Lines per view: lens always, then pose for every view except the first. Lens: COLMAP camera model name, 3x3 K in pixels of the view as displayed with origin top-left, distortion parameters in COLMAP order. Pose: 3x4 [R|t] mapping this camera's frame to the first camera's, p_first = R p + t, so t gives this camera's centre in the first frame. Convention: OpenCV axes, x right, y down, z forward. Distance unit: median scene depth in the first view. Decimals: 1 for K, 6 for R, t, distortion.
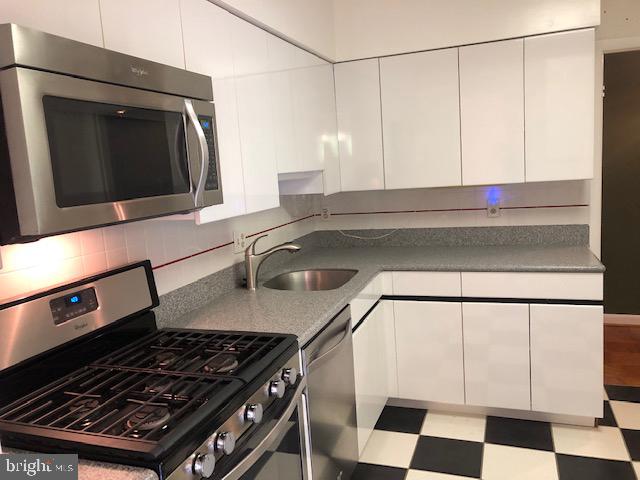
lens RADIAL K [[515.8, 0, 314.7], [0, 515.8, 236.9], [0, 0, 1]] dist [0.037312, -0.046162]
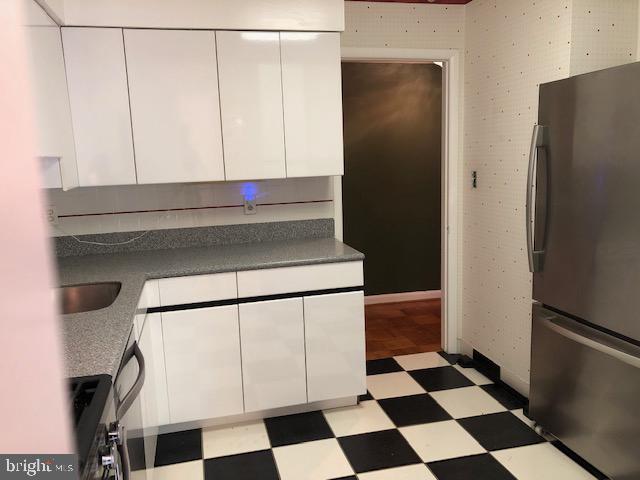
lens RADIAL K [[515.8, 0, 314.7], [0, 515.8, 236.9], [0, 0, 1]] dist [0.037312, -0.046162]
pose [[0.827994, -0.051233, 0.558392, -0.112532], [0.058543, 0.998273, 0.004784, 0.008216], [-0.557673, 0.028728, 0.829564, 0.141830]]
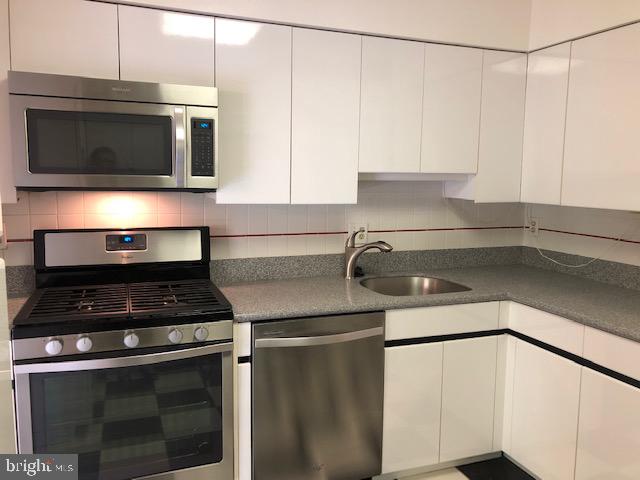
lens RADIAL K [[515.8, 0, 314.7], [0, 515.8, 236.9], [0, 0, 1]] dist [0.037312, -0.046162]
pose [[0.644752, 0.167864, -0.745732, 0.544673], [-0.159827, 0.983630, 0.083230, -0.054318], [0.747496, 0.065526, 0.661027, 0.201631]]
